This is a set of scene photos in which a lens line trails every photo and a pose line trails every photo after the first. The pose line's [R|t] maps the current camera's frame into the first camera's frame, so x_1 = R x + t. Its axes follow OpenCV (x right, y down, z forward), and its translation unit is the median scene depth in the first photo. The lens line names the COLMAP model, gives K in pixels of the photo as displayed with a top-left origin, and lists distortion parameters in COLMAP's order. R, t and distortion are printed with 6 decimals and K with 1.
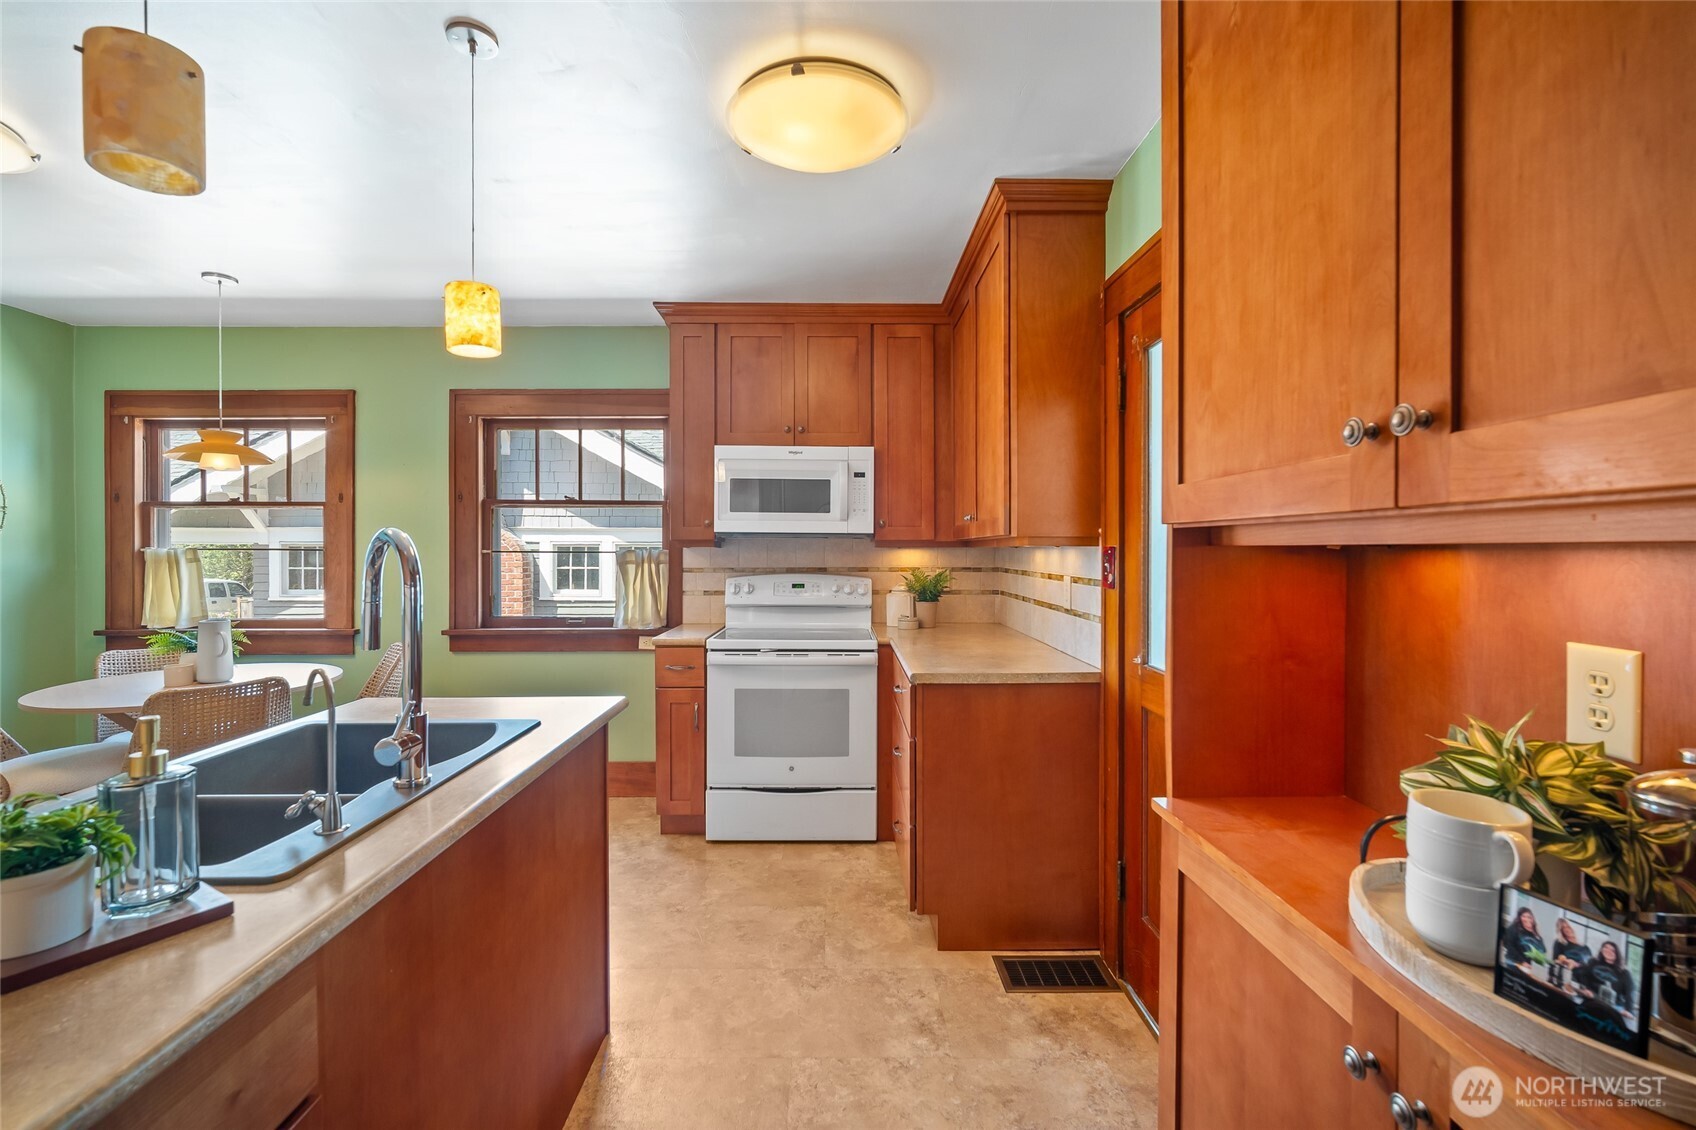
lens RADIAL K [[748.2, 0, 841.3], [0, 748.2, 556.8], [0, 0, 1]] dist [-0.007596, 0.000727]
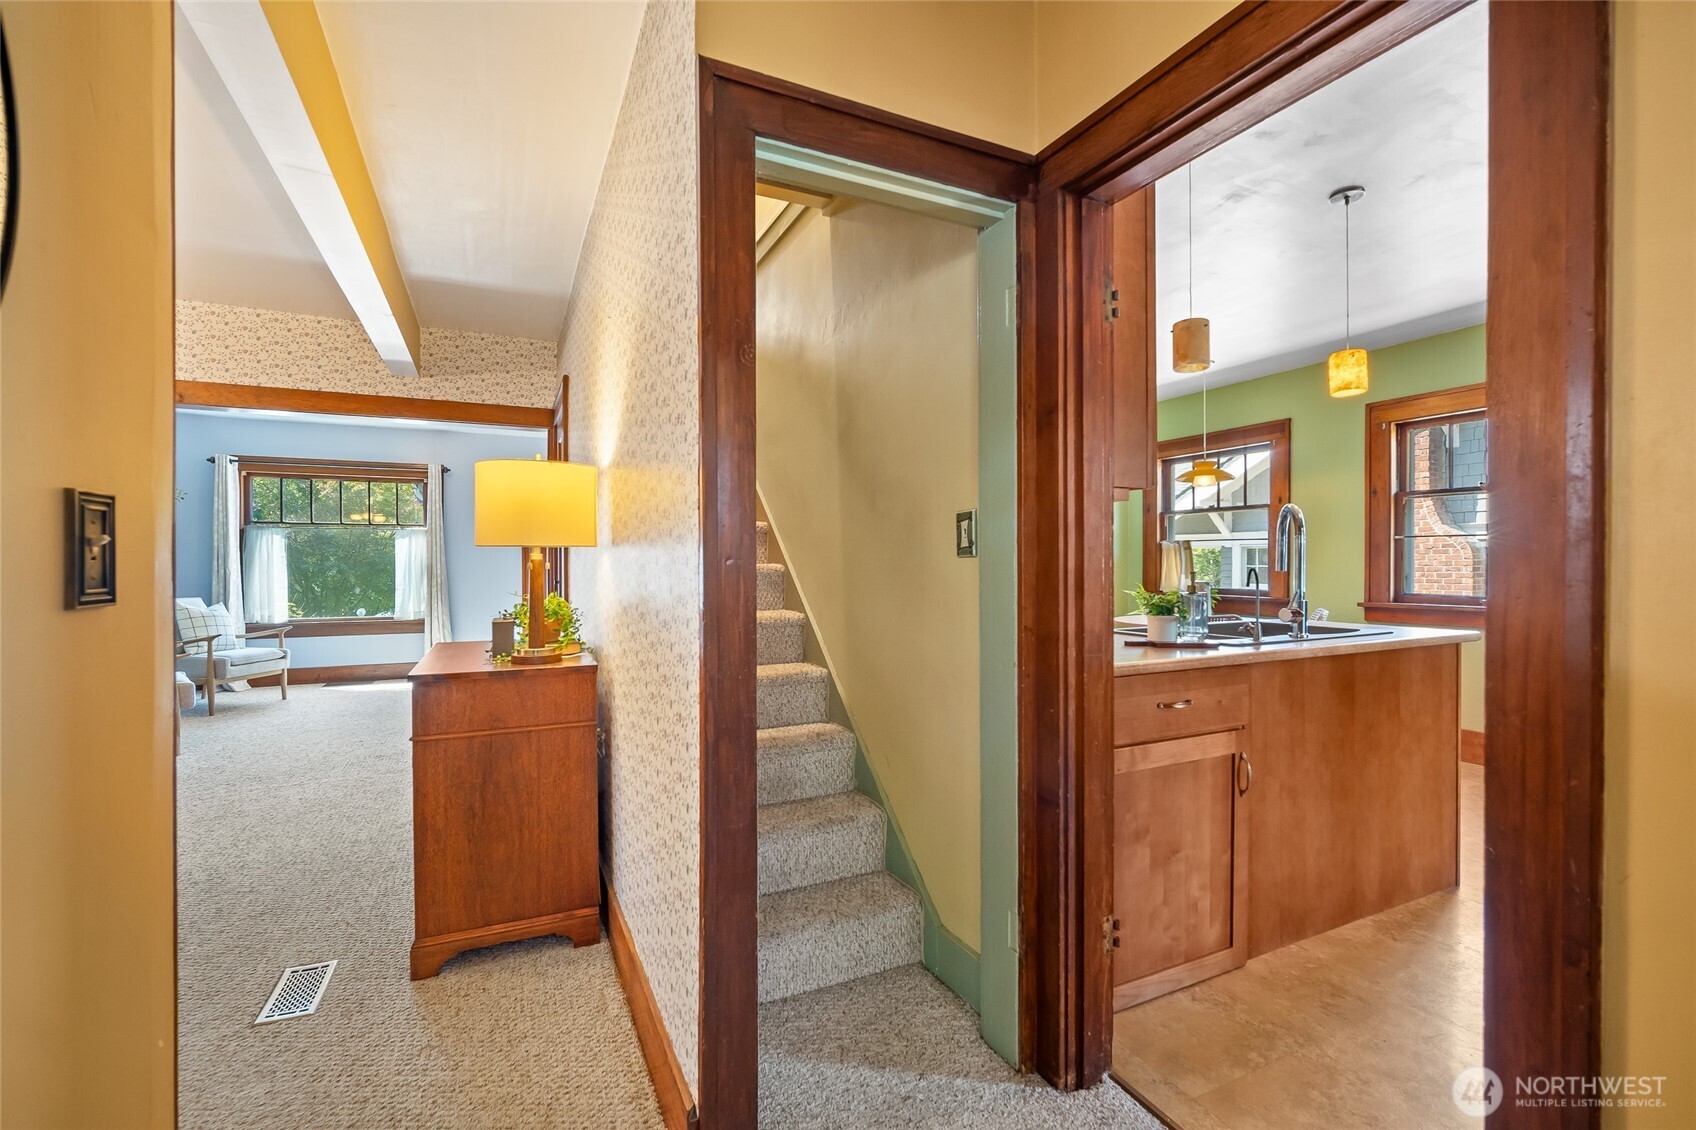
lens RADIAL K [[748.2, 0, 862.6], [0, 748.2, 566.6], [0, 0, 1]] dist [-0.007596, 0.000727]
pose [[0.440461, 0.004697, -0.897760, 0.201772], [-0.003387, 0.999988, 0.003571, 0.038344], [0.897765, 0.001468, 0.440471, -0.262730]]
